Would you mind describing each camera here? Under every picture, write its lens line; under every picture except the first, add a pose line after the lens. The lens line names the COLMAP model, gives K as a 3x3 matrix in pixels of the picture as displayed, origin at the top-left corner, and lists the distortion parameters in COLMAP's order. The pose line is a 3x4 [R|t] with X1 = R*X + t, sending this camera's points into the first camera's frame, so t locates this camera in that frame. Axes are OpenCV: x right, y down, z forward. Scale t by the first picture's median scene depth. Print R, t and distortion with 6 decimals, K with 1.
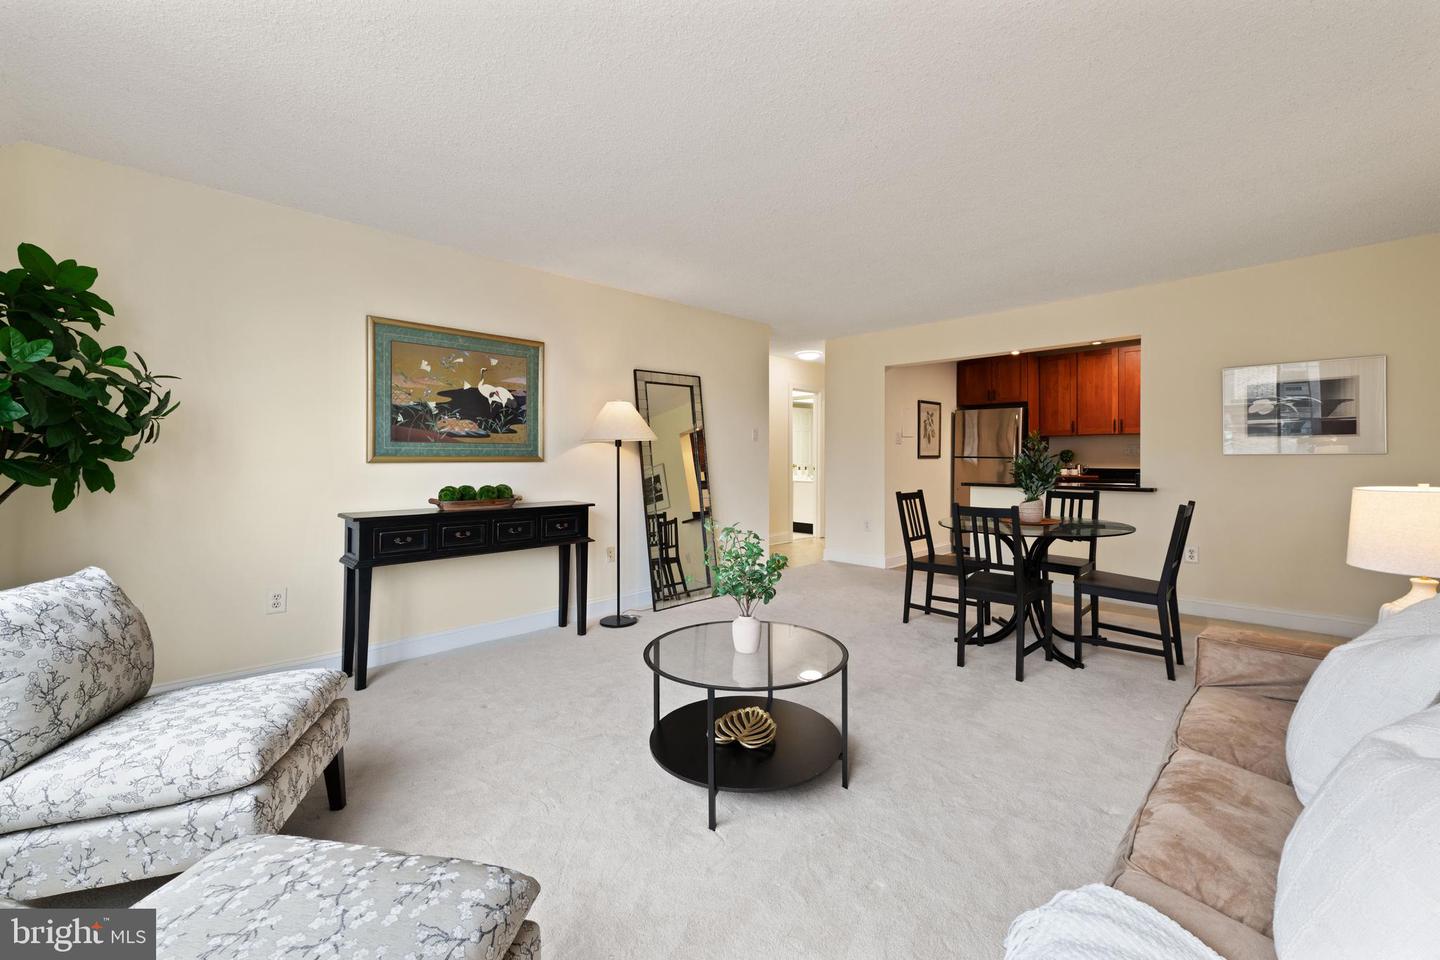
lens RADIAL K [[581.7, 0, 727.3], [0, 581.7, 457.0], [0, 0, 1]] dist [0.015043, -0.005413]
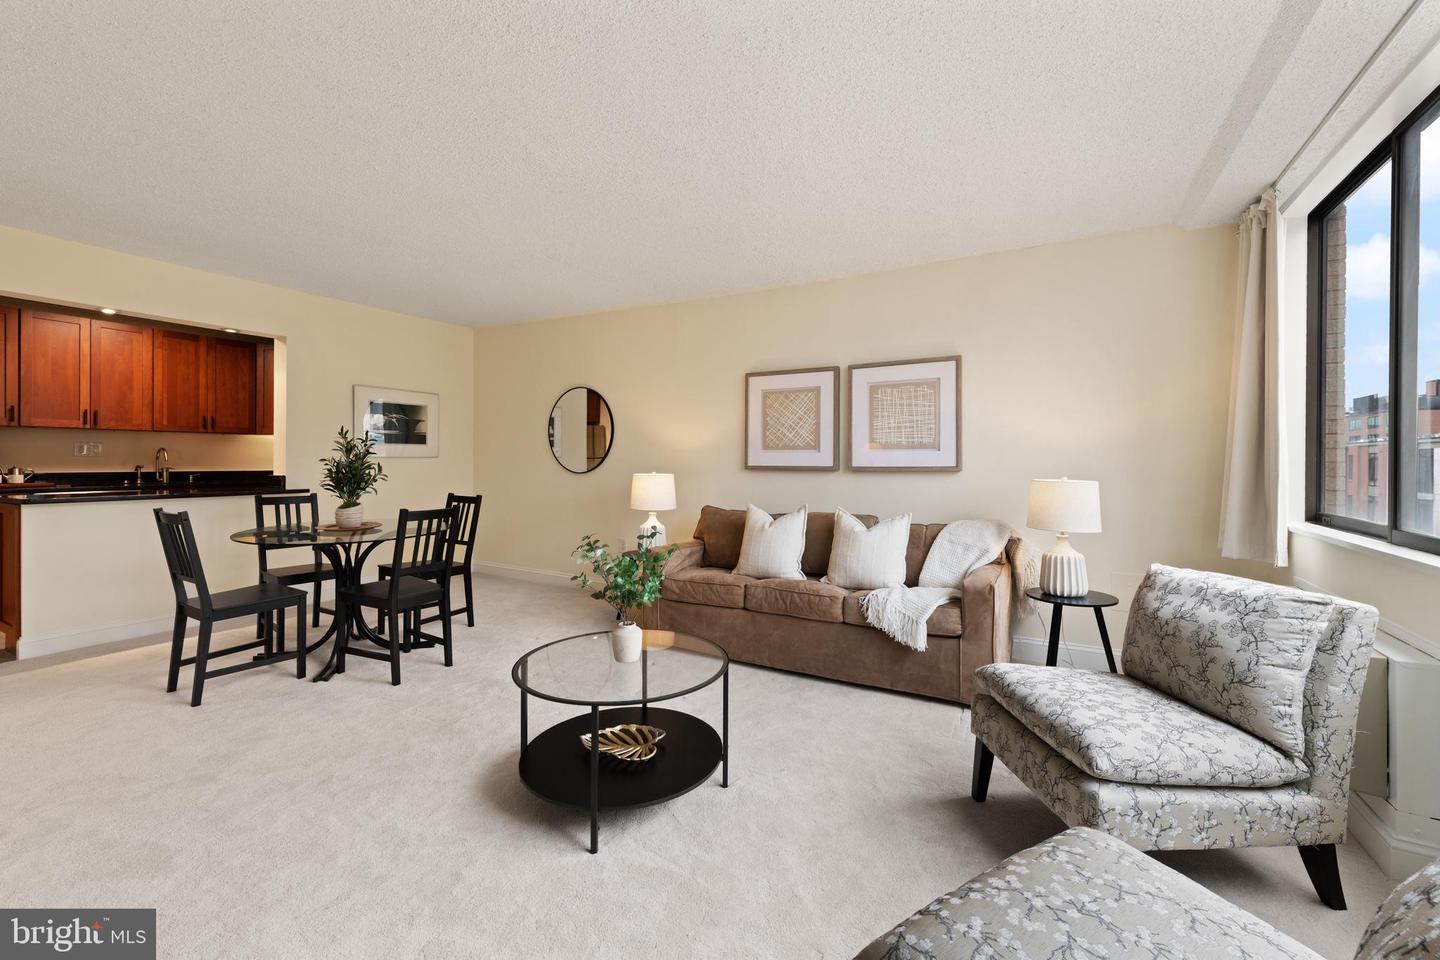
lens RADIAL K [[581.7, 0, 732.4], [0, 581.7, 463.5], [0, 0, 1]] dist [0.015043, -0.005413]
pose [[-0.276745, -0.005795, 0.960926, -0.497011], [-0.004357, 0.999979, 0.004775, -0.000252], [-0.960933, -0.002865, -0.276765, 0.577920]]
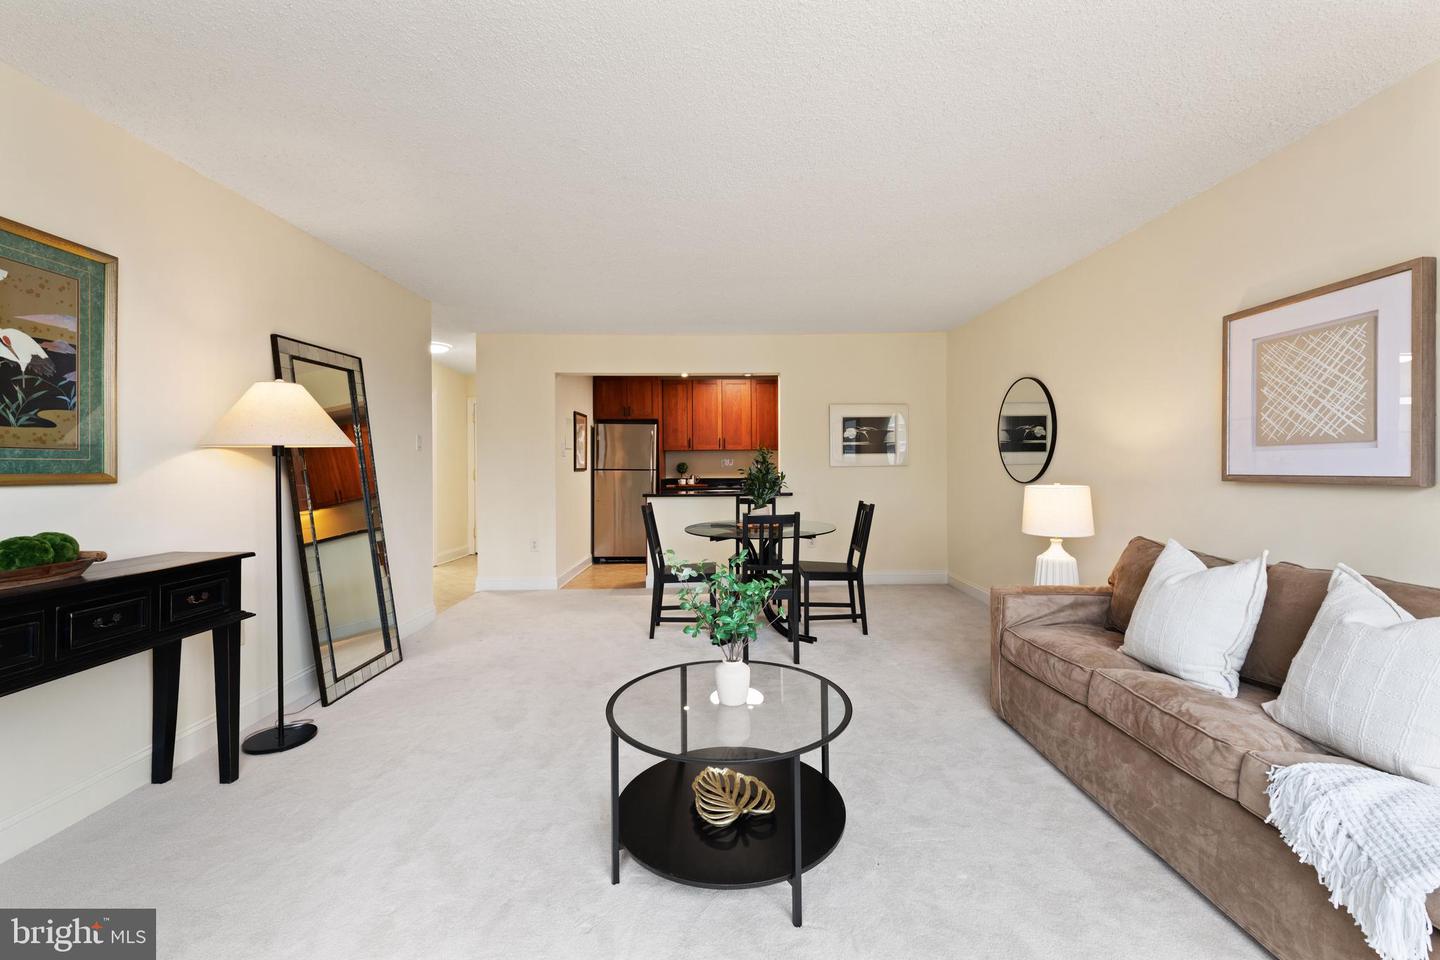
lens RADIAL K [[581.7, 0, 730.4], [0, 581.7, 469.3], [0, 0, 1]] dist [0.015043, -0.005413]
pose [[0.689093, -0.006224, 0.724646, -0.302340], [0.006992, 0.999974, 0.001939, -0.002165], [-0.724639, 0.003731, 0.689118, 0.221475]]
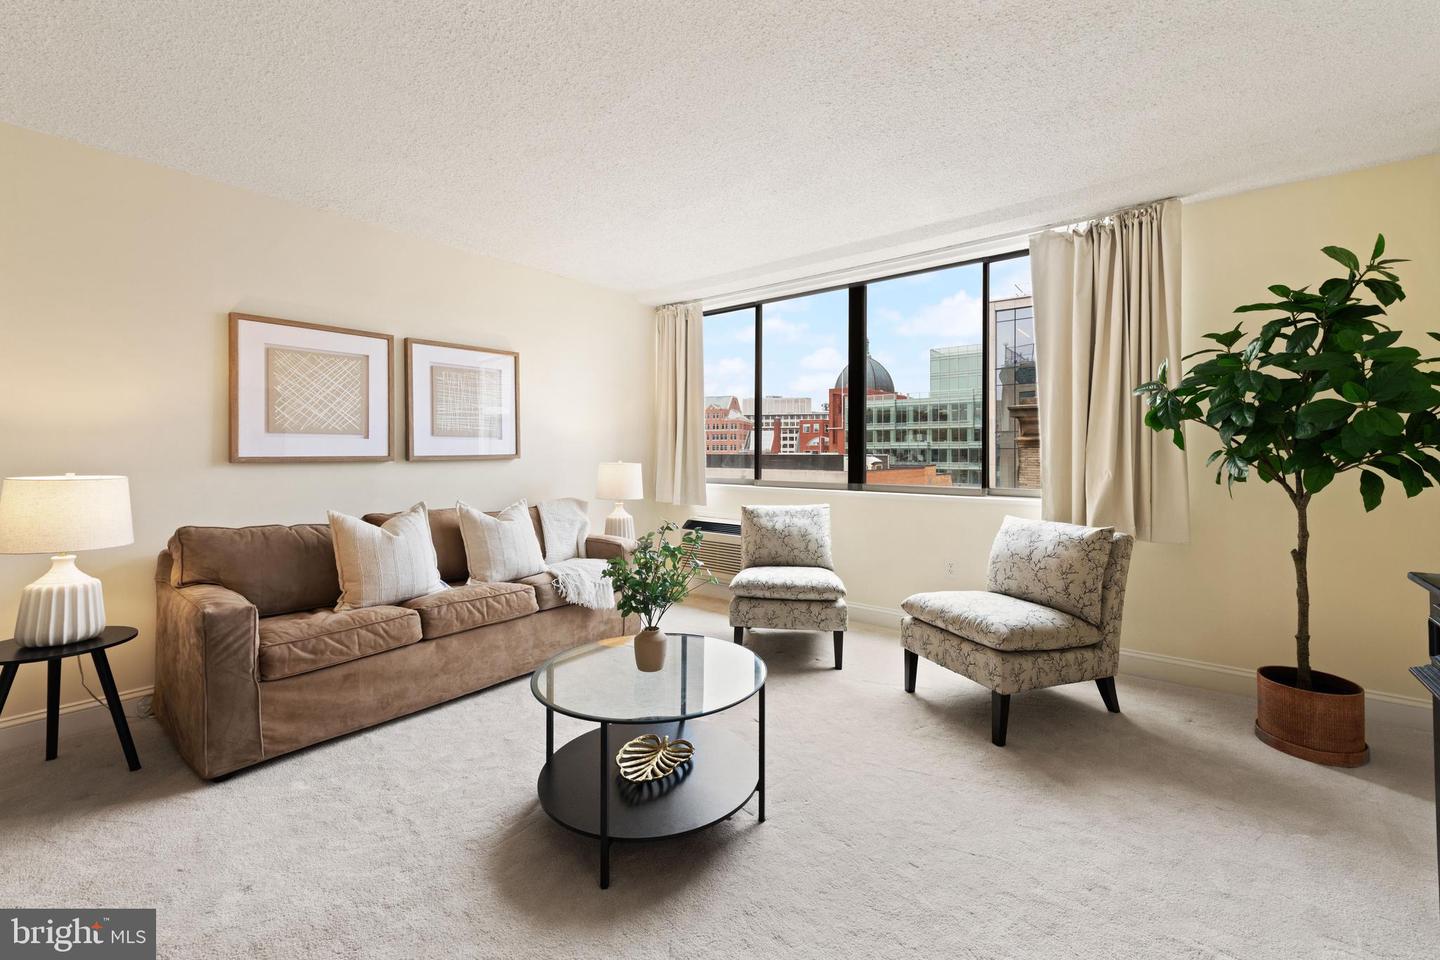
lens RADIAL K [[581.7, 0, 731.7], [0, 581.7, 451.5], [0, 0, 1]] dist [0.015043, -0.005413]
pose [[-0.993103, -0.000852, -0.117243, 0.006642], [-0.001146, 0.999996, 0.002439, -0.000472], [0.117241, 0.002557, -0.993100, 0.992581]]
